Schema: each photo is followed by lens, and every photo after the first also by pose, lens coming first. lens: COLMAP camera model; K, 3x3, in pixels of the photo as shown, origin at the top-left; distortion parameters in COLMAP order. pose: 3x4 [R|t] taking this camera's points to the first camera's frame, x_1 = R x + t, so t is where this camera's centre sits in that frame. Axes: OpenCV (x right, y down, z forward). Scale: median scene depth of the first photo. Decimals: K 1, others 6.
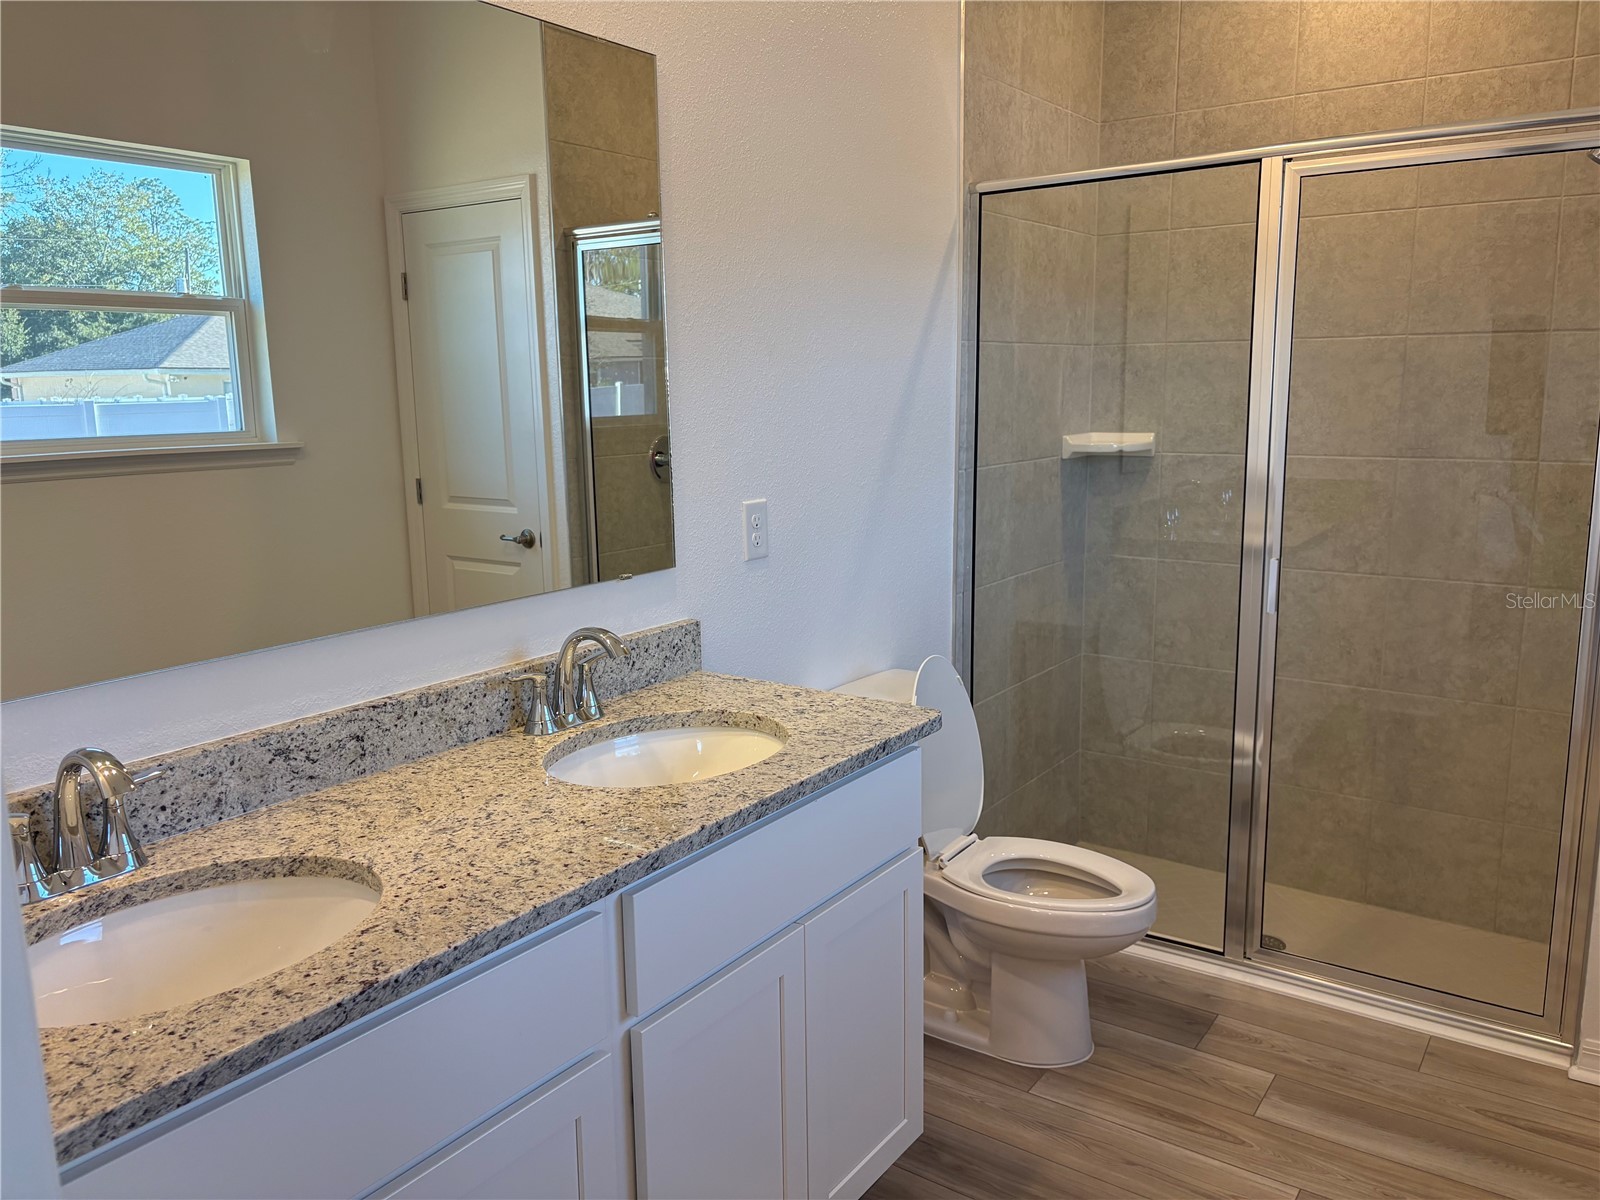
lens RADIAL K [[1211.7, 0, 808.8], [0, 1211.7, 595.8], [0, 0, 1]] dist [0.070030, -0.076980]
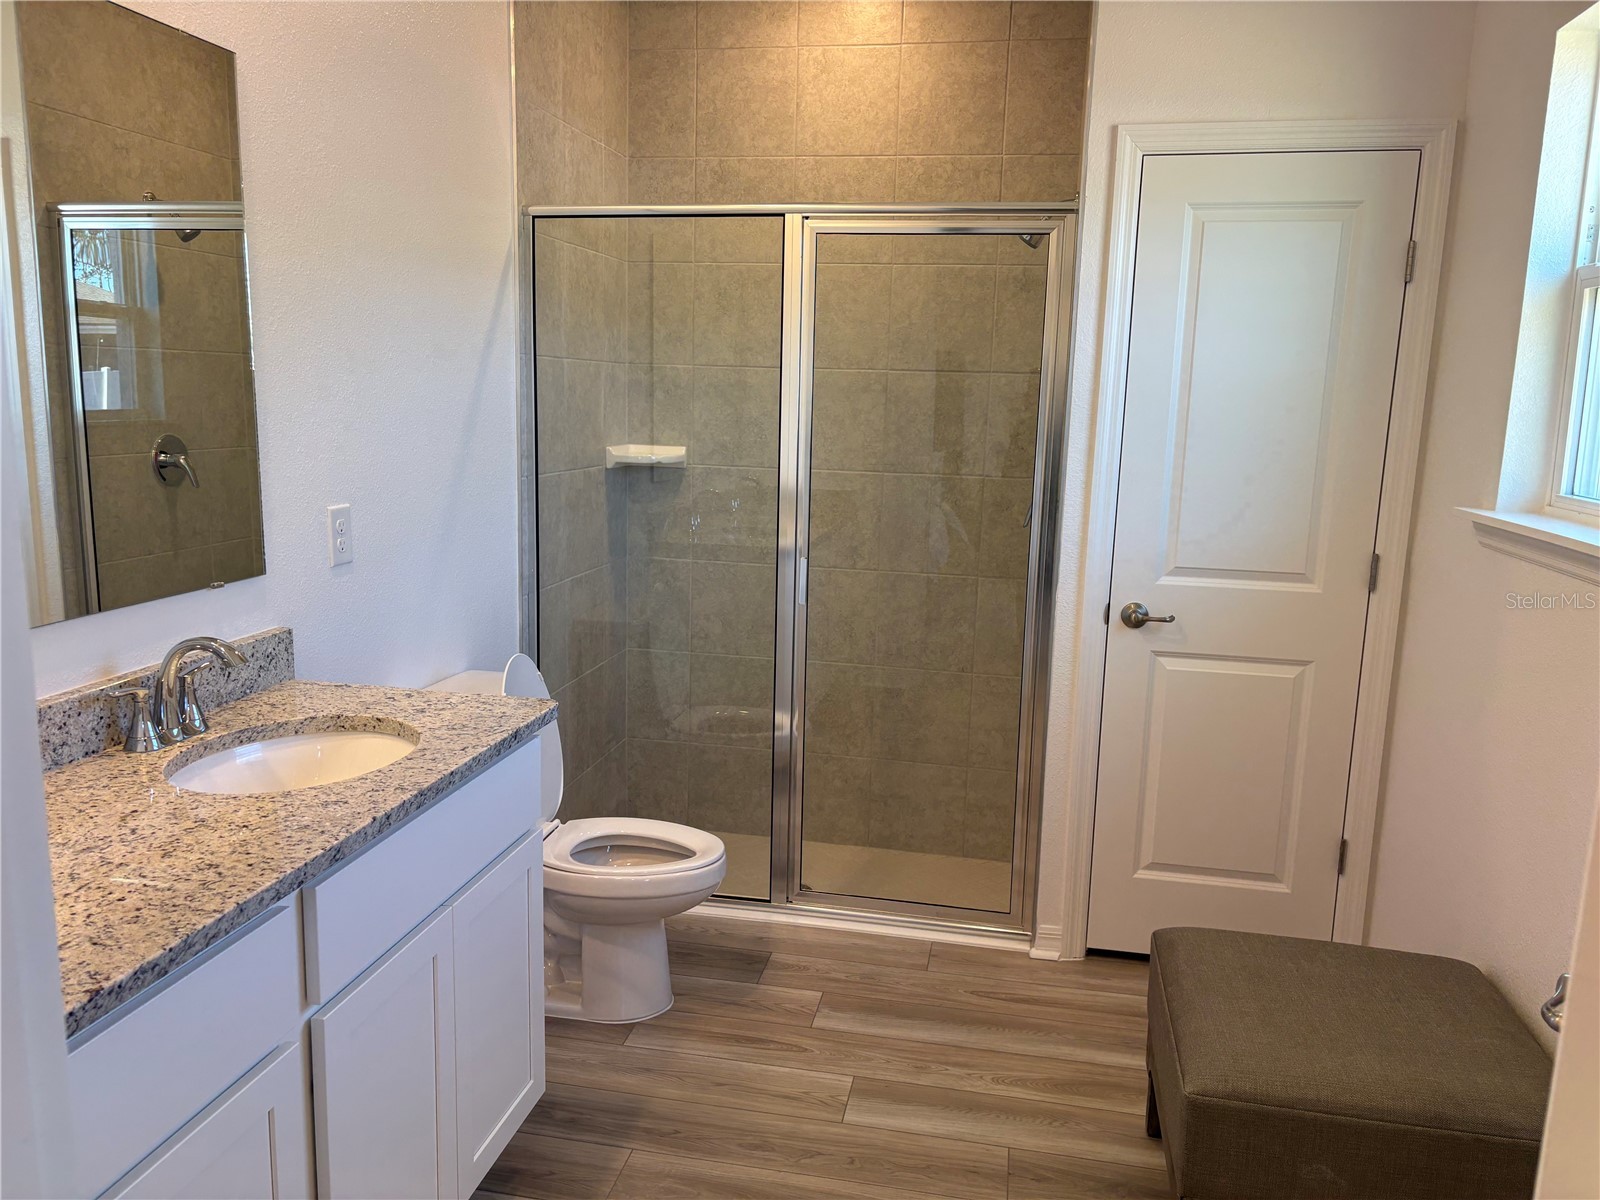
lens RADIAL K [[1211.7, 0, 794.0], [0, 1211.7, 605.5], [0, 0, 1]] dist [0.070030, -0.076980]
pose [[0.915985, -0.032422, 0.399900, -0.087344], [0.030969, 0.999469, 0.010097, 0.003586], [-0.400015, 0.003135, 0.916503, -0.057433]]
